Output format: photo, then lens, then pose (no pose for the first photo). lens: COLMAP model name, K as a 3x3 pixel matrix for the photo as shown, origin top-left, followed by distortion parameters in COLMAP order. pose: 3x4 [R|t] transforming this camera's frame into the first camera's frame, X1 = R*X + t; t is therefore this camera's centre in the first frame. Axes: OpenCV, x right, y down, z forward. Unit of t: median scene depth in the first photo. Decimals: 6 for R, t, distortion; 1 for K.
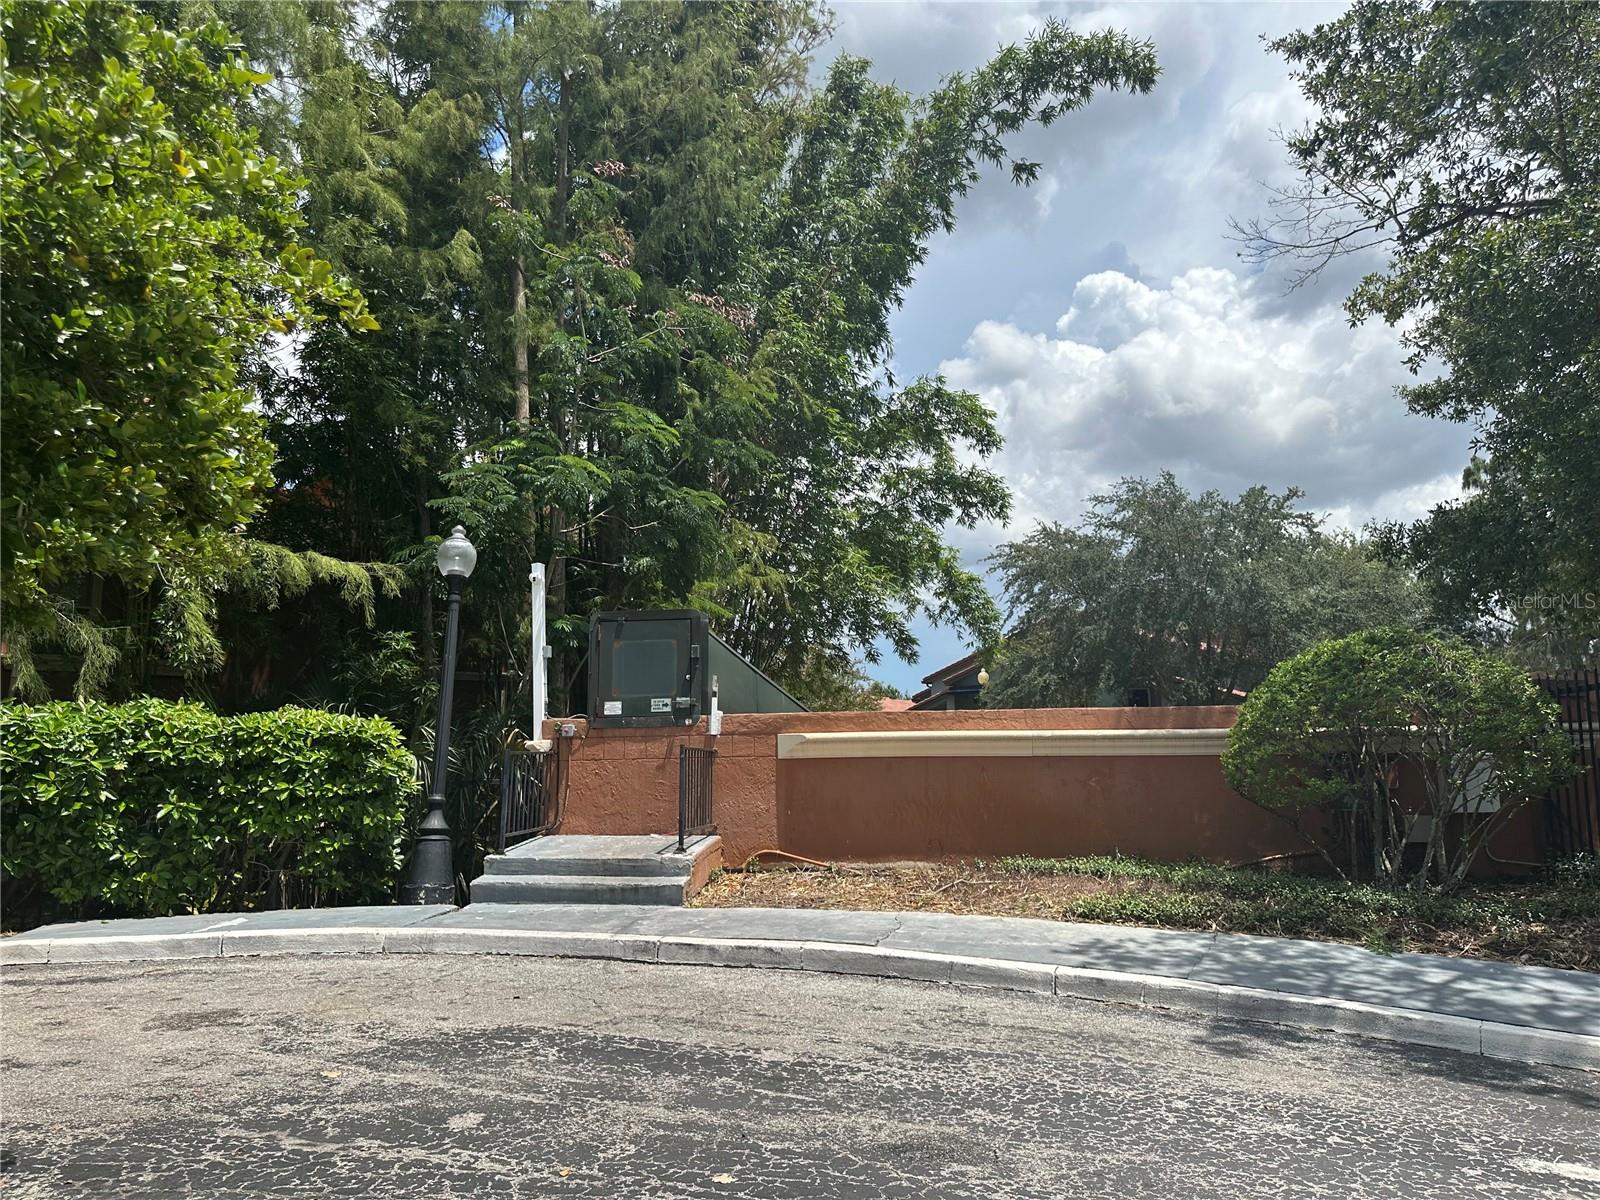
lens RADIAL K [[1112.5, 0, 800.0], [0, 1112.5, 600.0], [0, 0, 1]] dist [-0.309526, -0.000188]
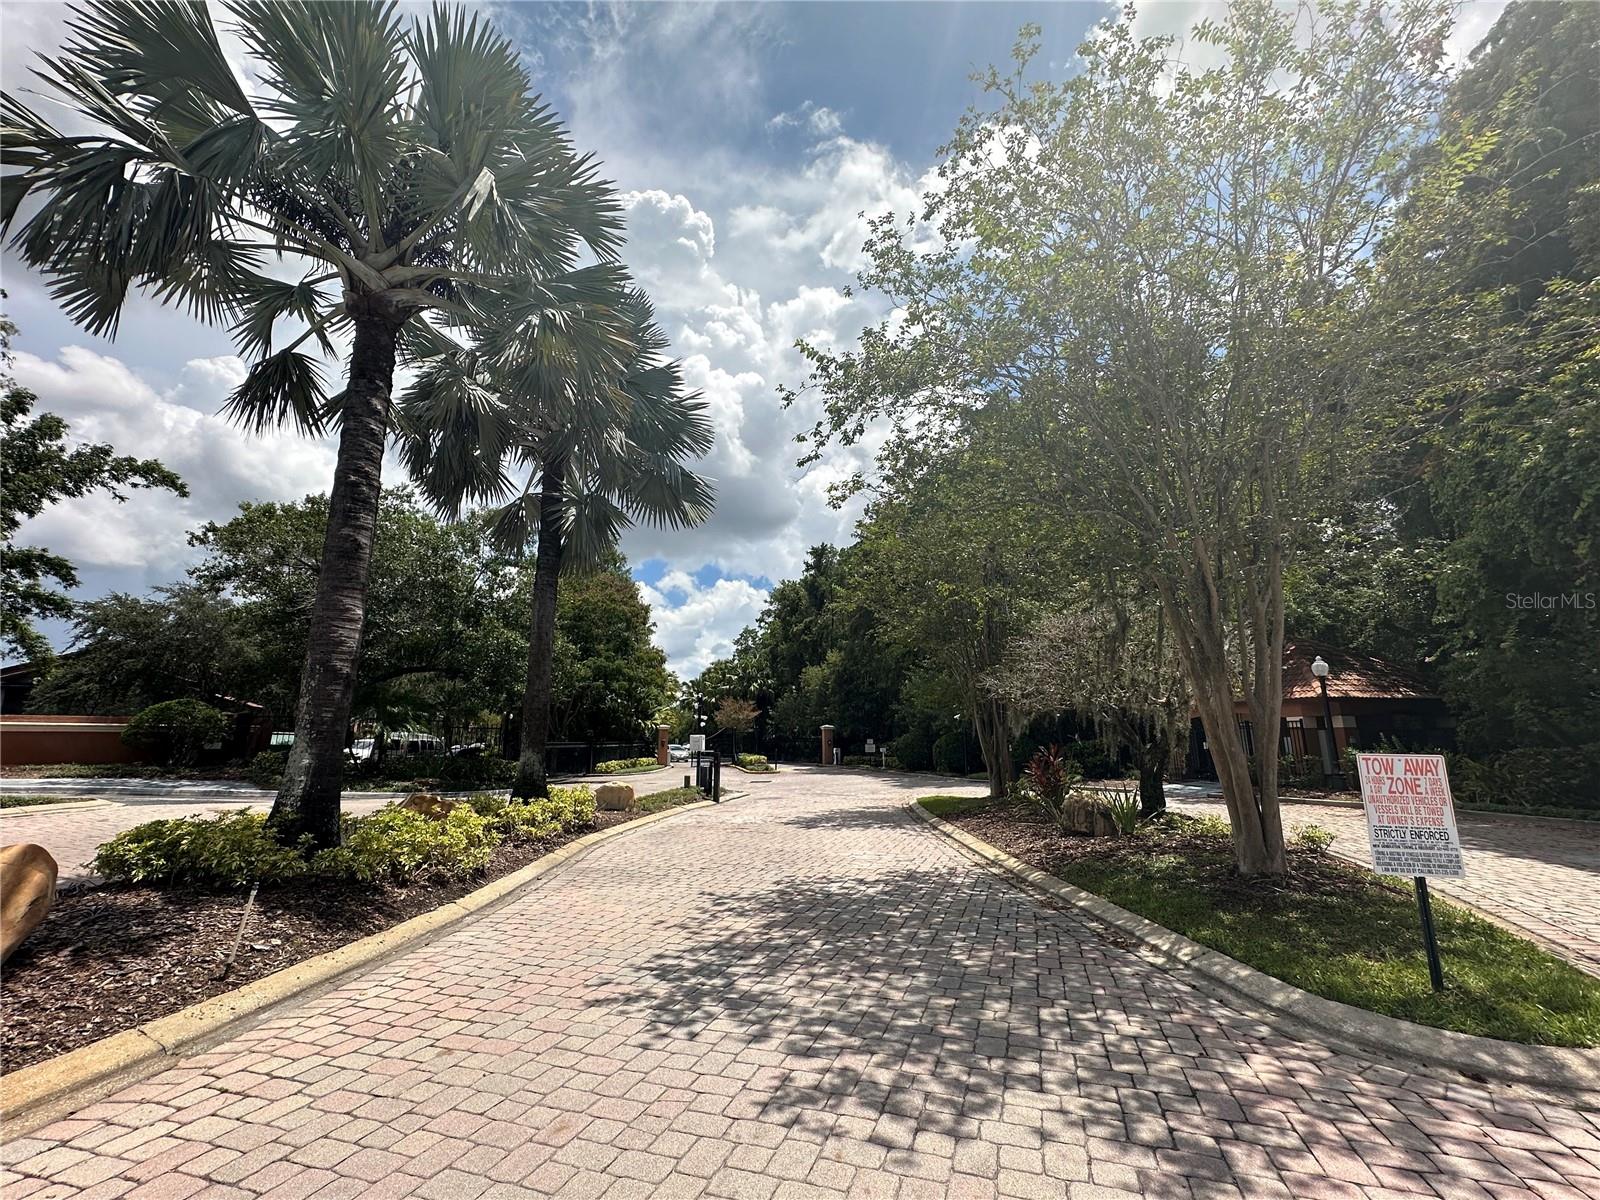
lens RADIAL K [[640.6, 0, 800.0], [0, 640.6, 600.0], [0, 0, 1]] dist [0.000842, 0.000191]
pose [[0.515657, 0.169784, 0.839804, -0.112755], [-0.125471, 0.984566, -0.122009, -0.111958], [-0.847558, -0.042456, 0.529001, -0.723558]]
